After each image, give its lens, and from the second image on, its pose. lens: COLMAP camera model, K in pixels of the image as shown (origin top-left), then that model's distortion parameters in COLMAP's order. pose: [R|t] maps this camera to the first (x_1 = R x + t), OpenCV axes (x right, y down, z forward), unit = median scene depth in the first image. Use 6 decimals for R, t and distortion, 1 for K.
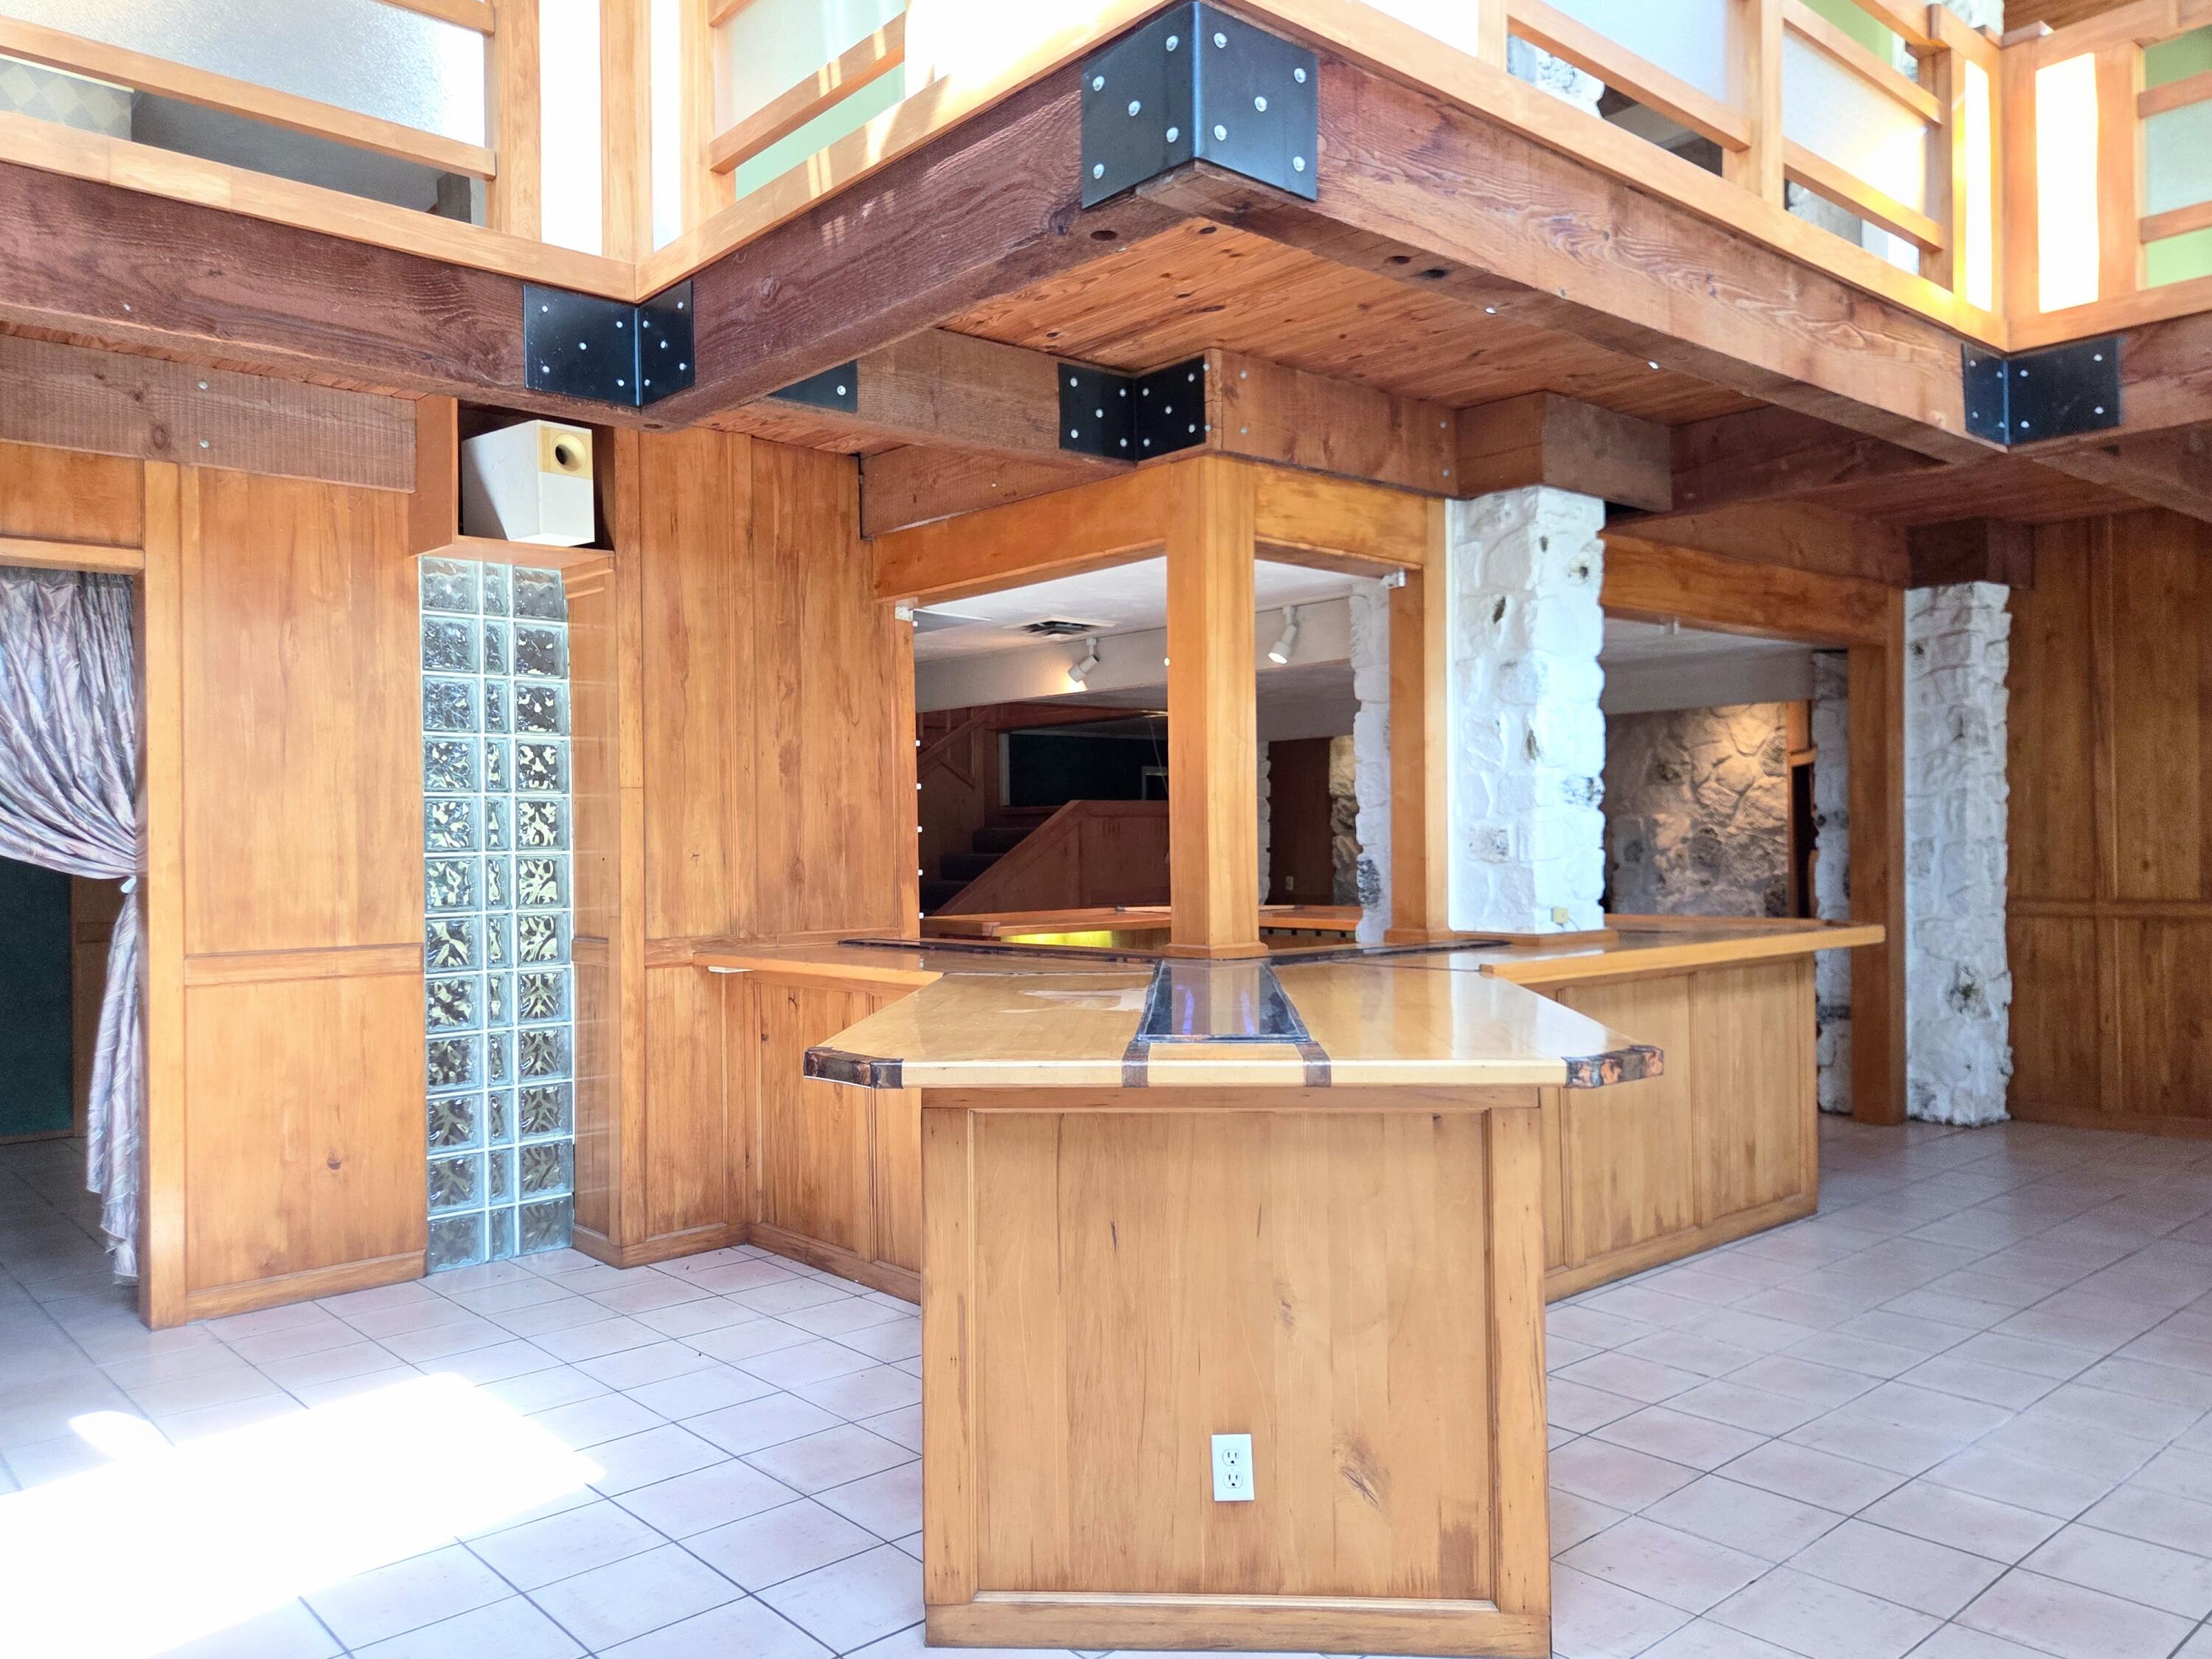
lens RADIAL K [[1612.8, 0, 1110.4], [0, 1612.8, 837.0], [0, 0, 1]] dist [0.053950, -0.030920]
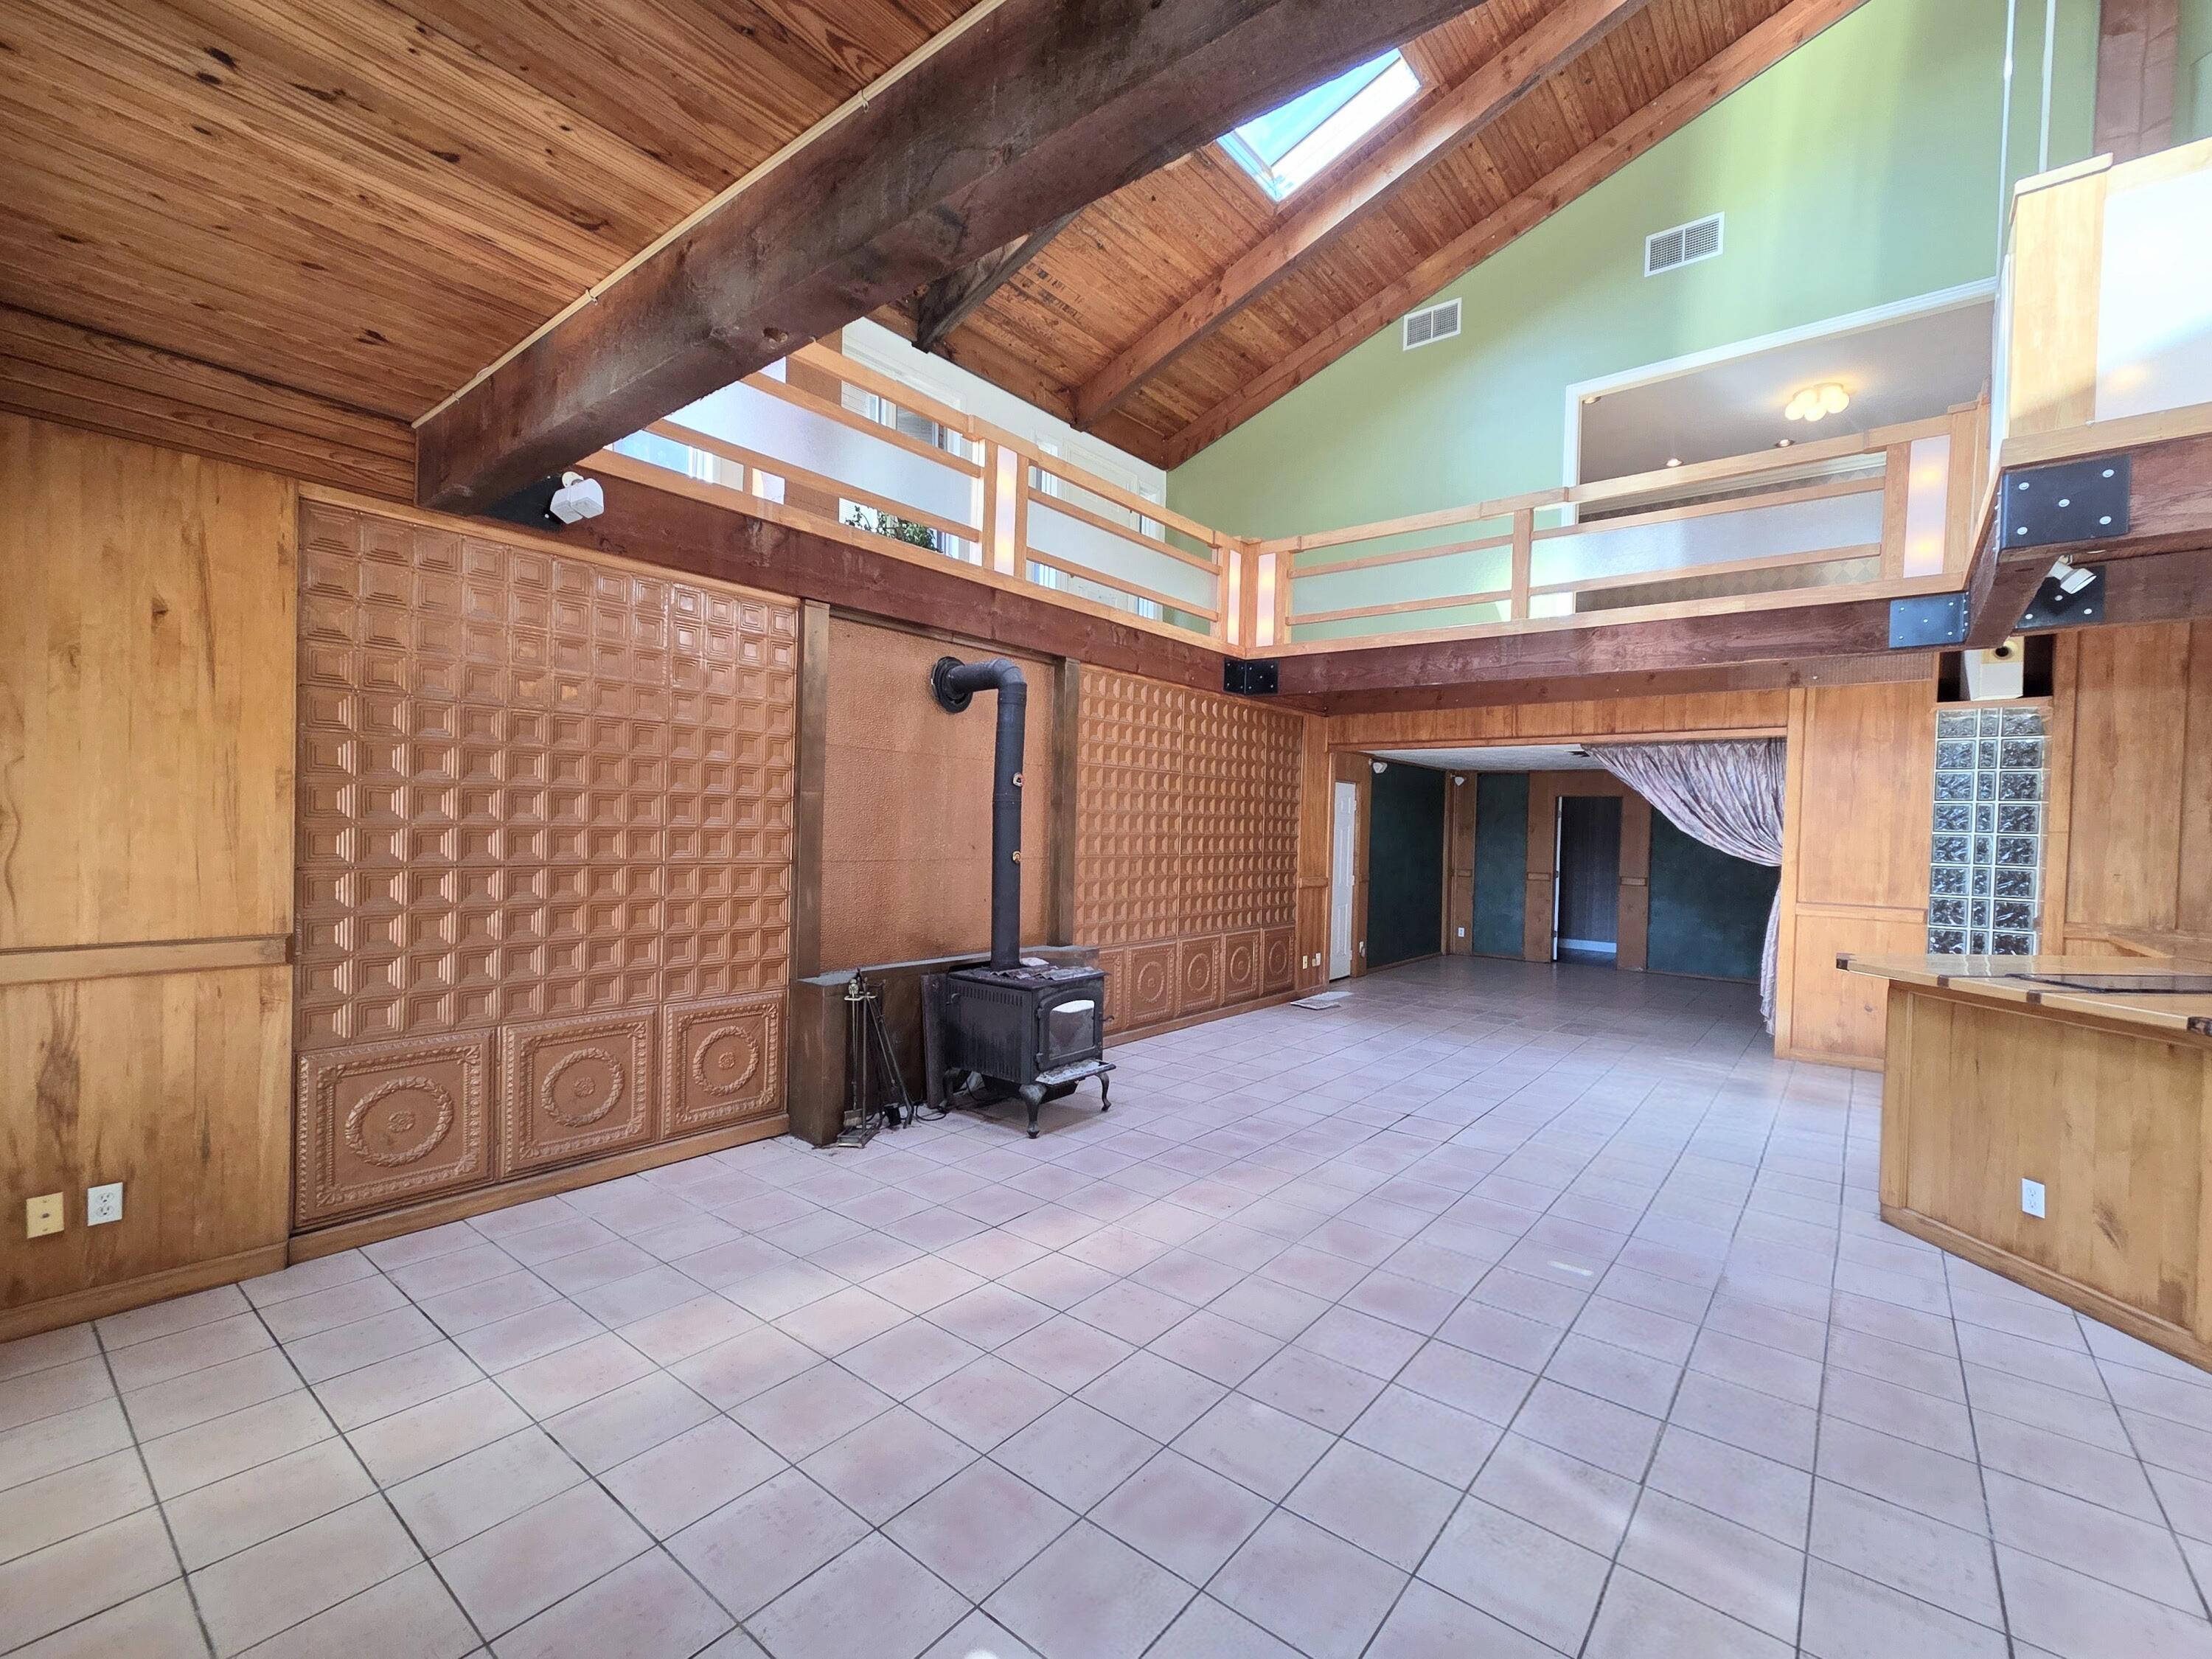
lens RADIAL K [[948.4, 0, 1119.9], [0, 948.4, 840.4], [0, 0, 1]] dist [0.003444, 0.000934]
pose [[0.171850, 0.034628, -0.984514, 0.534339], [-0.027254, 0.999167, 0.030386, -0.025742], [0.984746, 0.021610, 0.172650, -0.155968]]
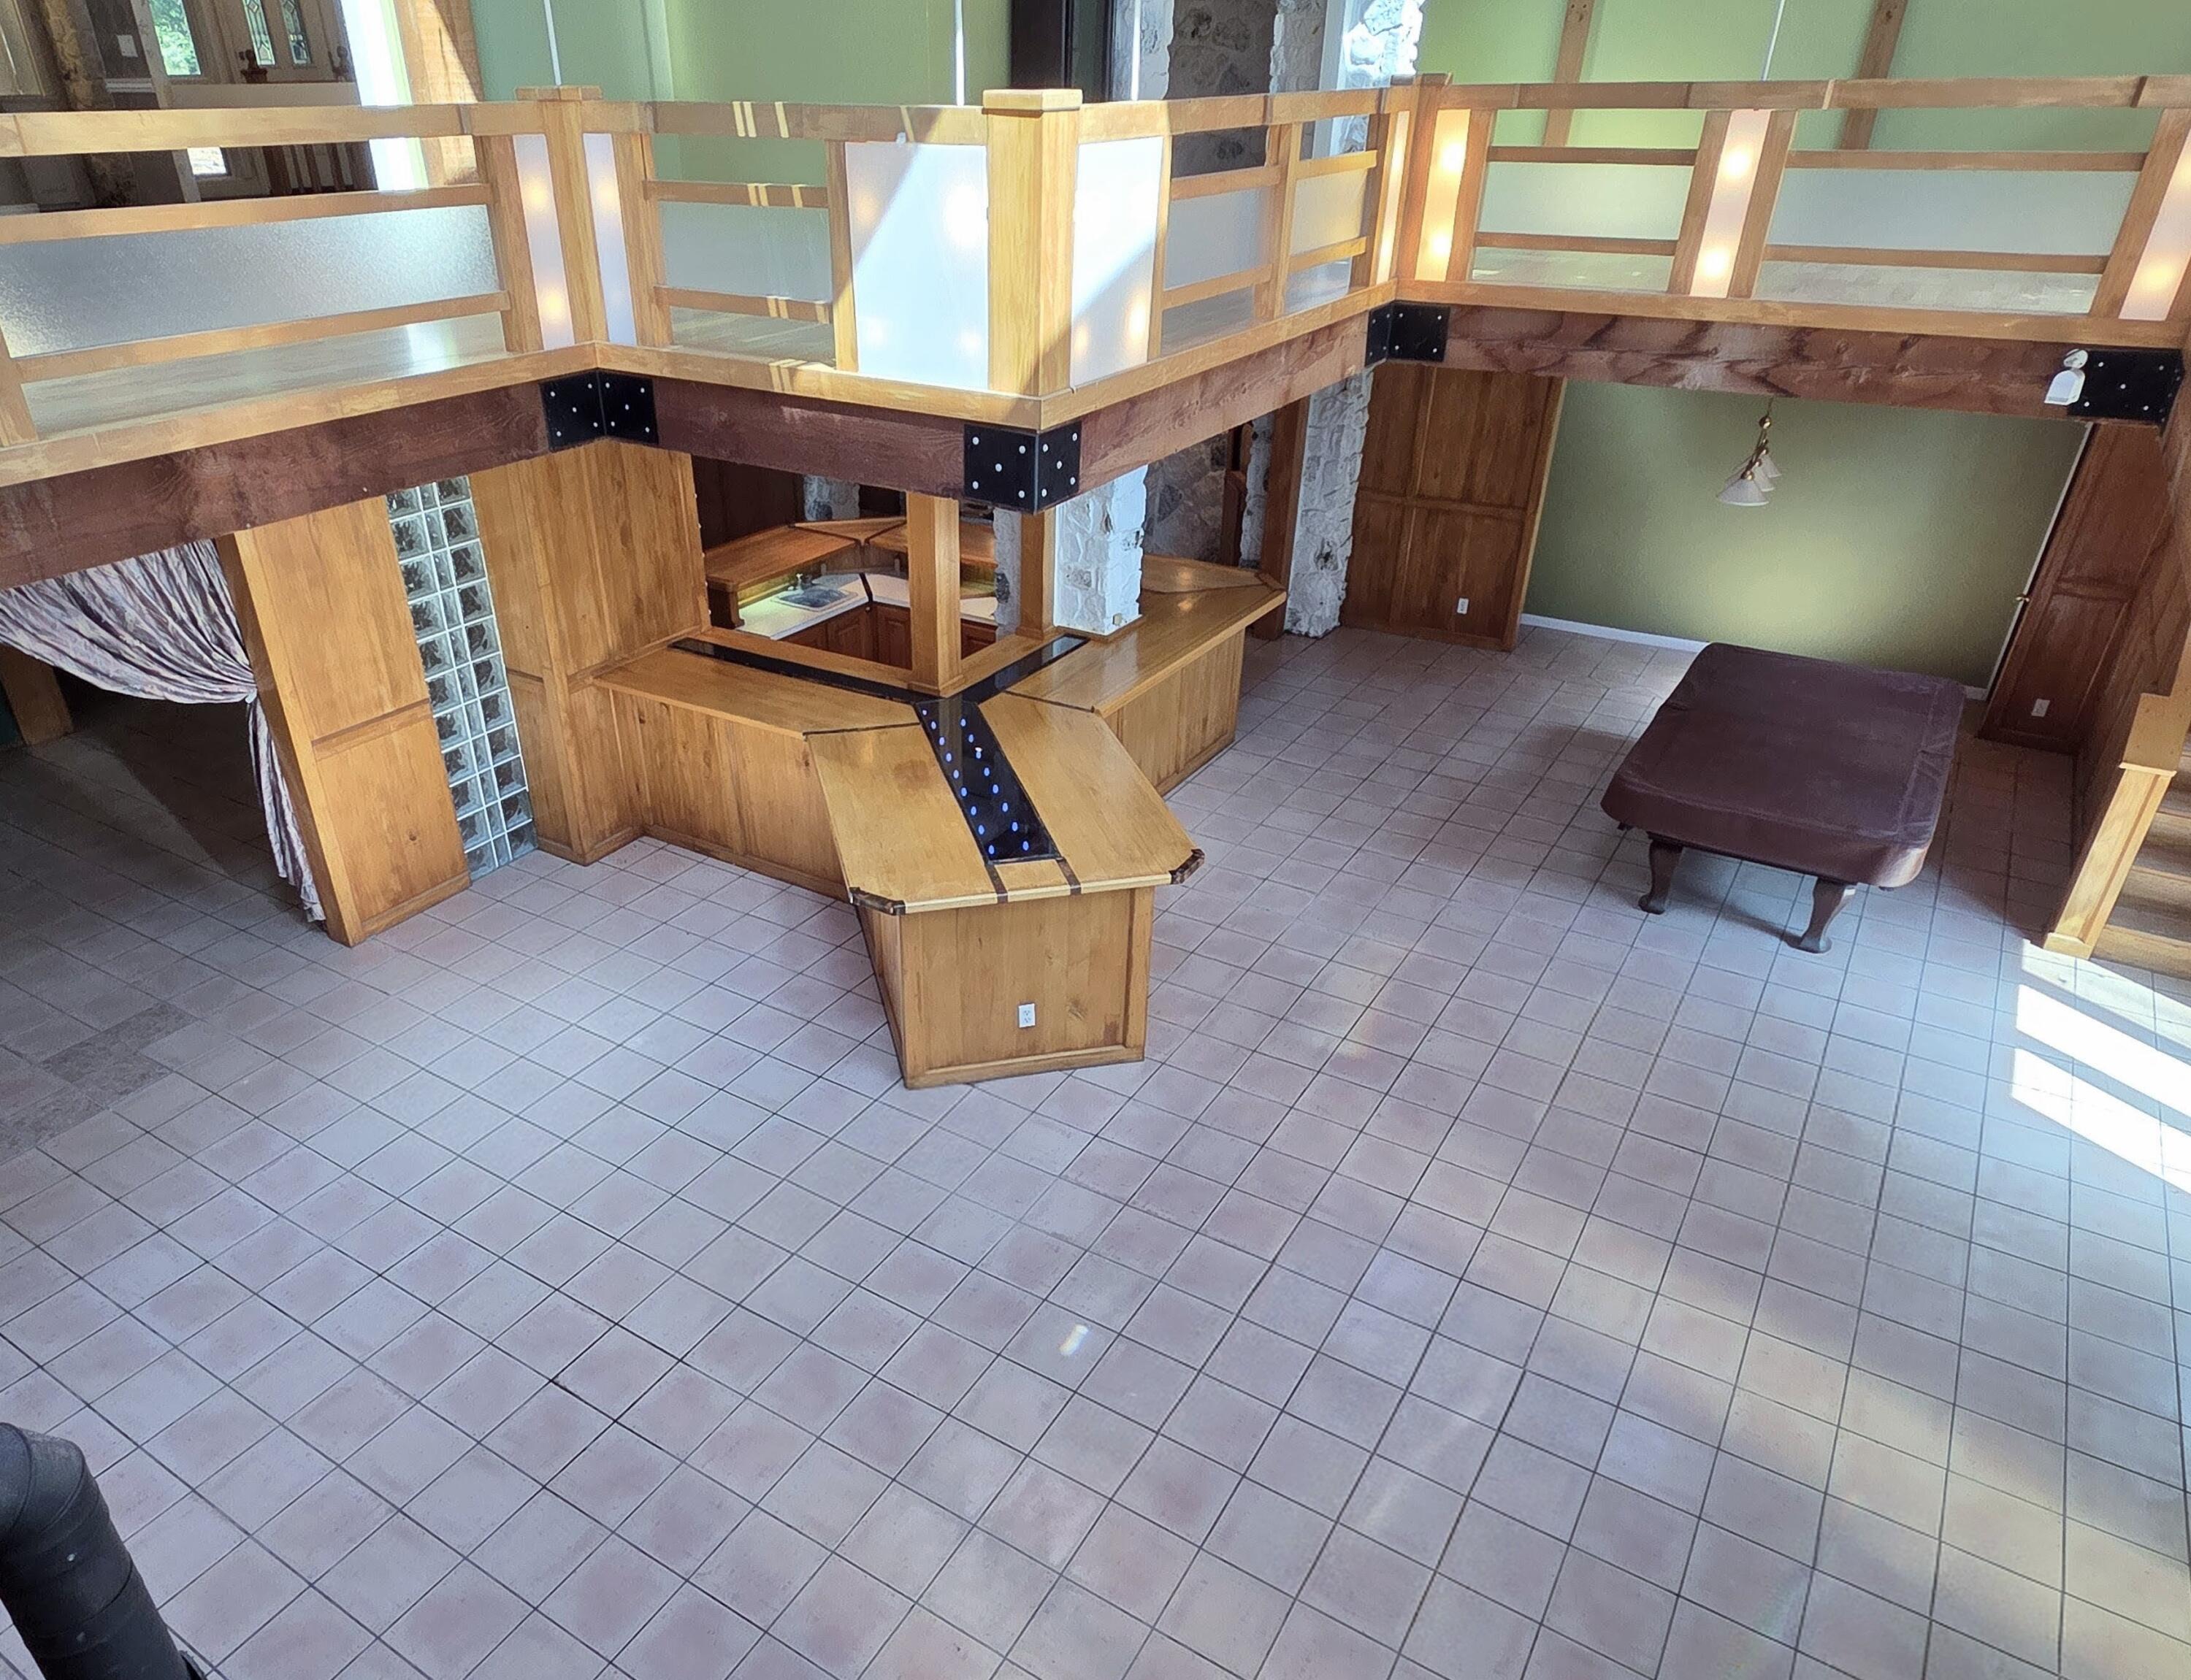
lens RADIAL K [[1424.9, 0, 977.3], [0, 1424.9, 953.4], [0, 0, 1]] dist [0.002732, 0.000920]
pose [[0.966022, -0.134010, 0.221006, -0.248743], [-0.002122, 0.850943, 0.525254, -0.446308], [-0.258452, -0.507875, 0.821745, -0.384882]]
